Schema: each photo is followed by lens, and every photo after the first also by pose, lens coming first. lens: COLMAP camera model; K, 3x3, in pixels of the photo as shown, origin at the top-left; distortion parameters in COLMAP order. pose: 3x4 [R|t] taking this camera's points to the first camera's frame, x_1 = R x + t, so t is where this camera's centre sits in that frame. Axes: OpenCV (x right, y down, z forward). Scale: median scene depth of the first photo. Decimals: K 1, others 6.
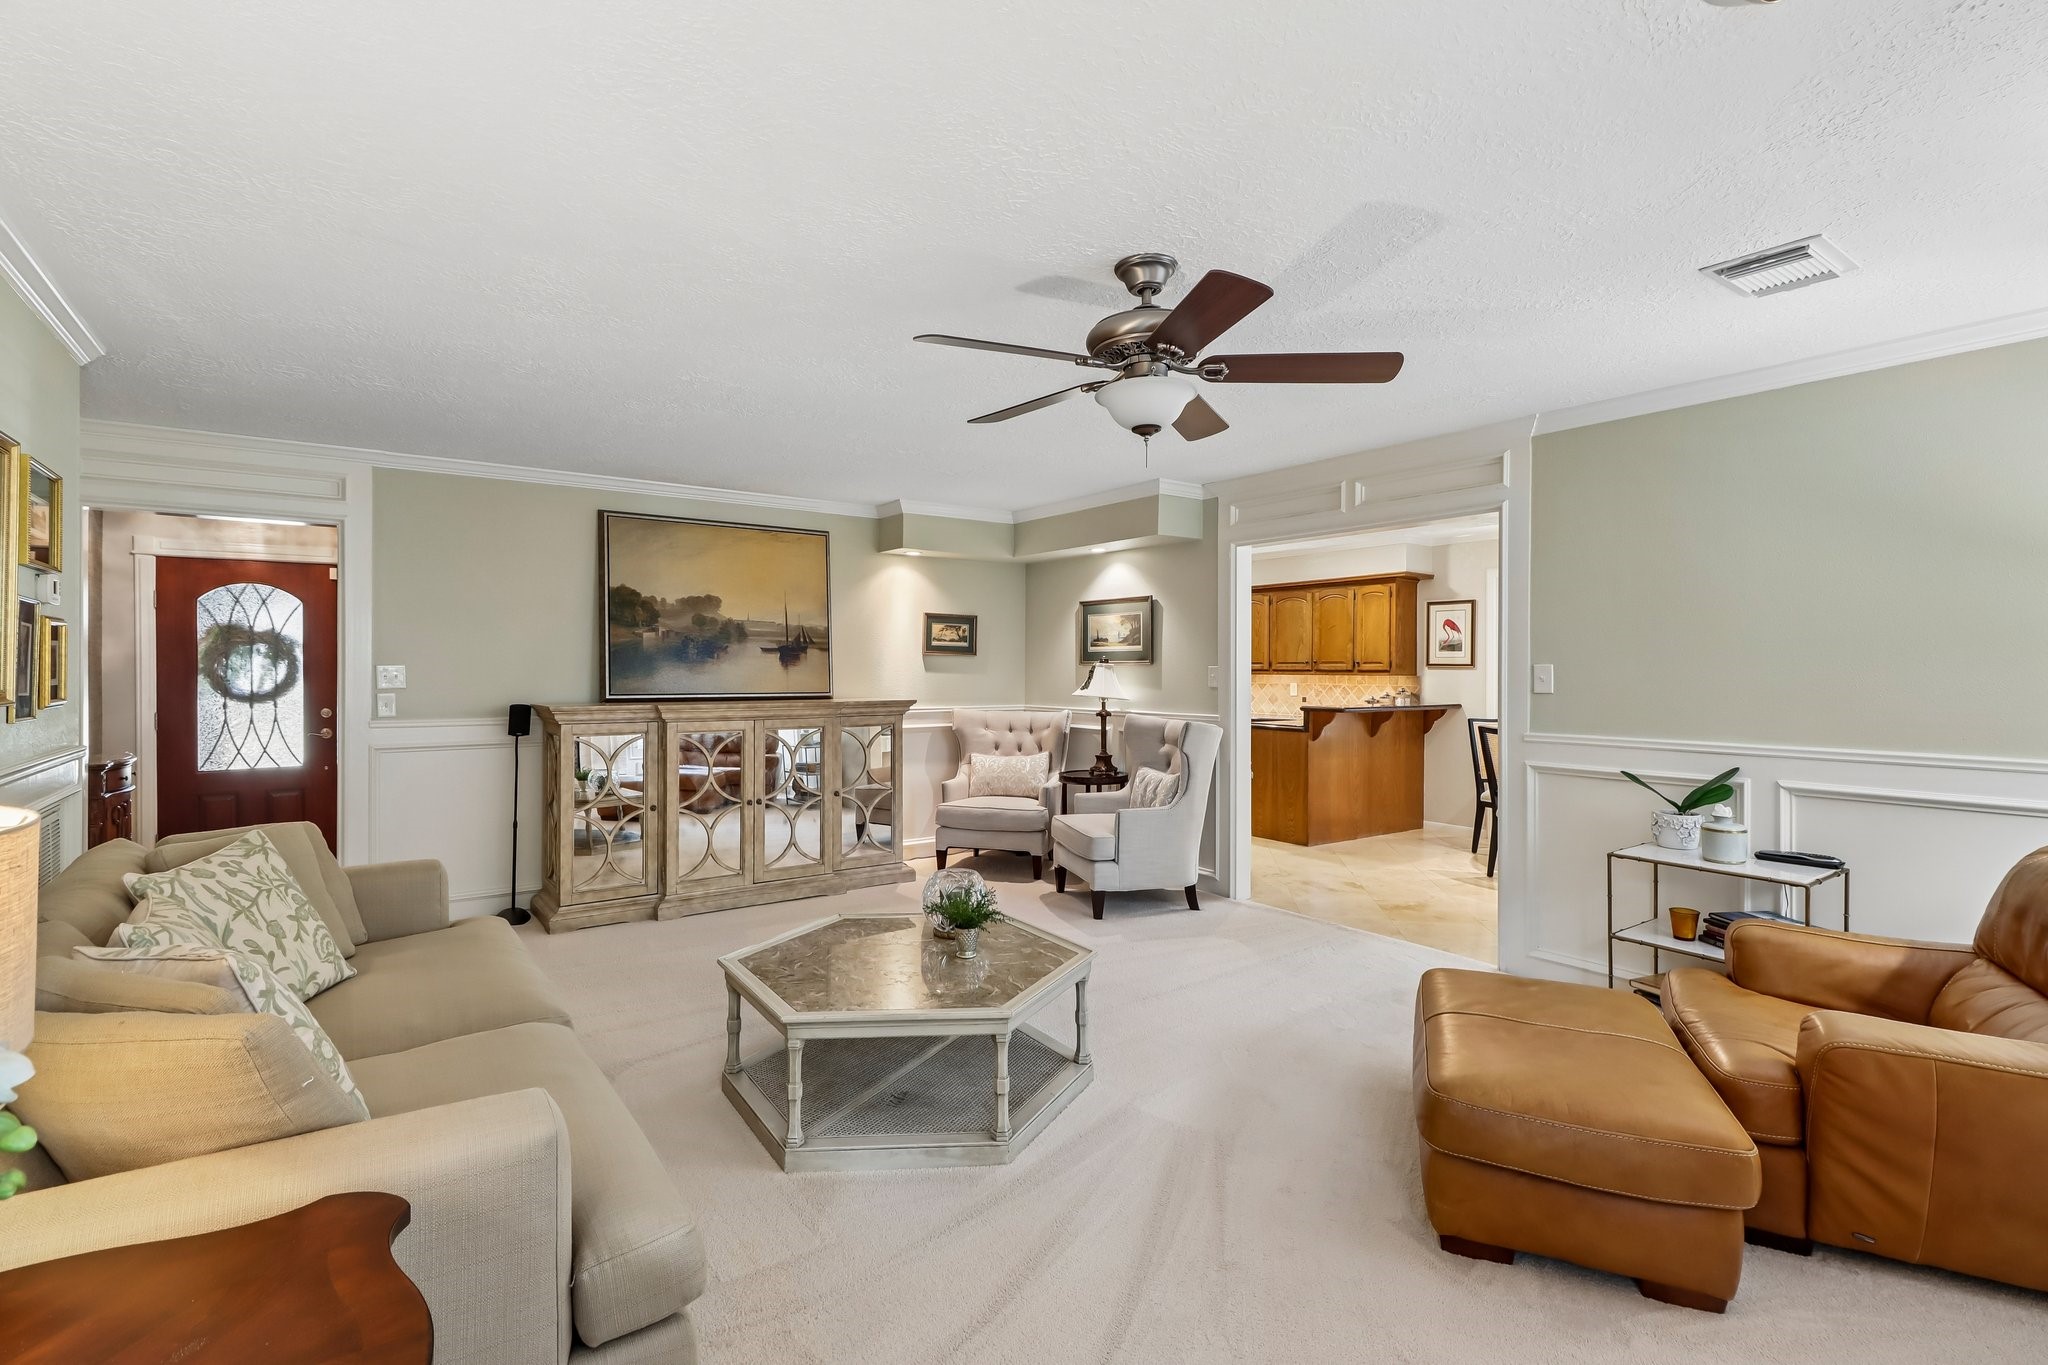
lens RADIAL K [[959.7, 0, 1012.4], [0, 959.7, 679.5], [0, 0, 1]] dist [0.014728, -0.011245]
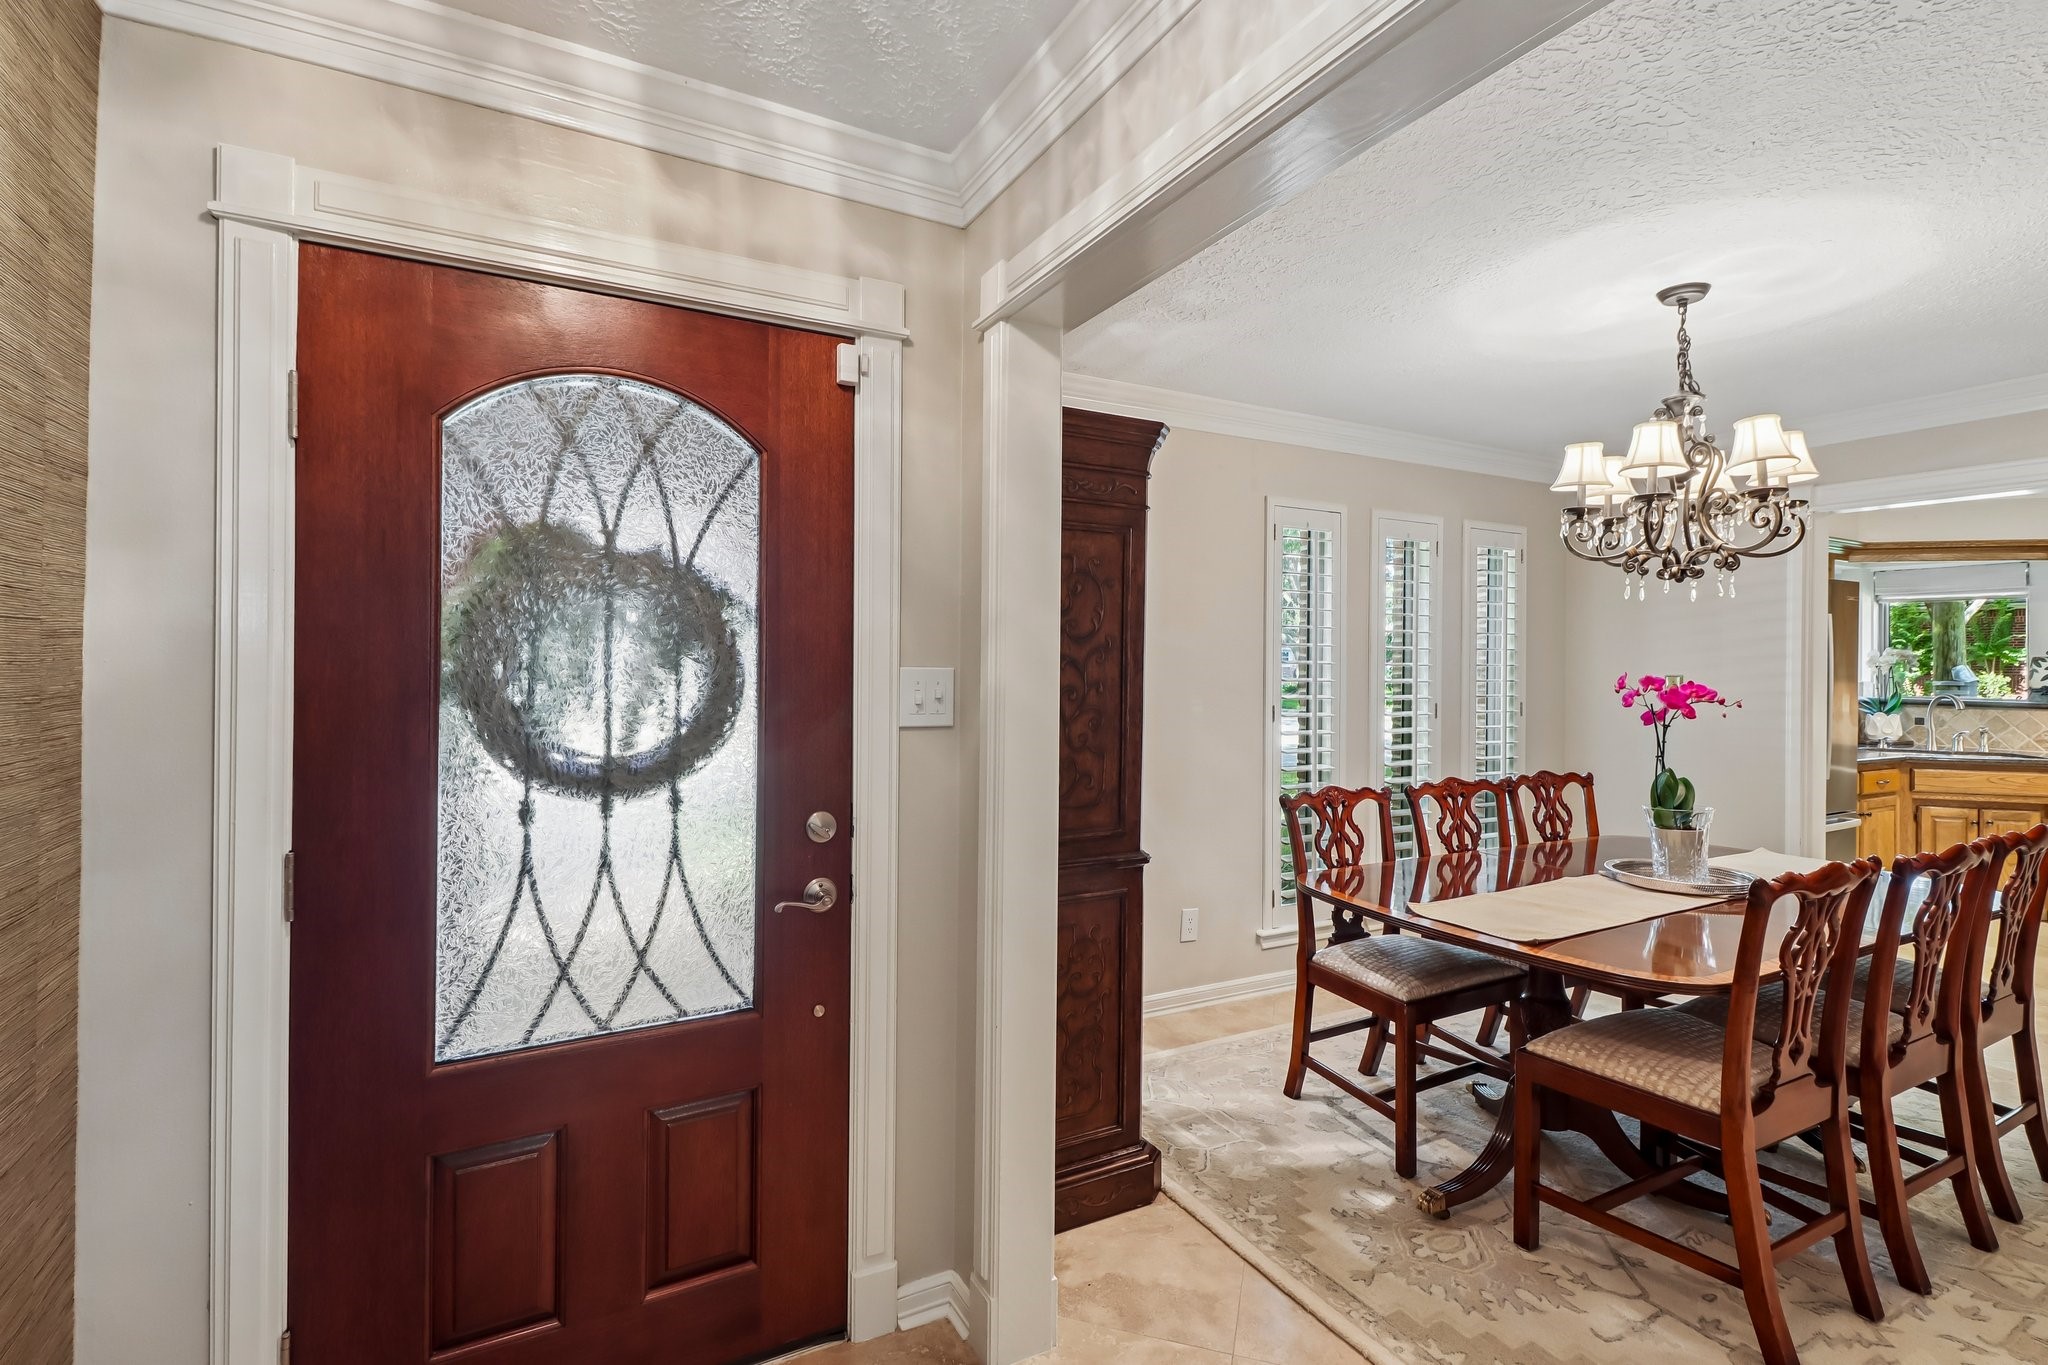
lens RADIAL K [[959.7, 0, 1018.4], [0, 959.7, 674.0], [0, 0, 1]] dist [0.014728, -0.011245]
pose [[0.986382, 0.006827, -0.164330, -0.619292], [-0.008434, 0.999923, -0.009081, -0.010937], [0.164255, 0.010343, 0.986364, 0.734817]]
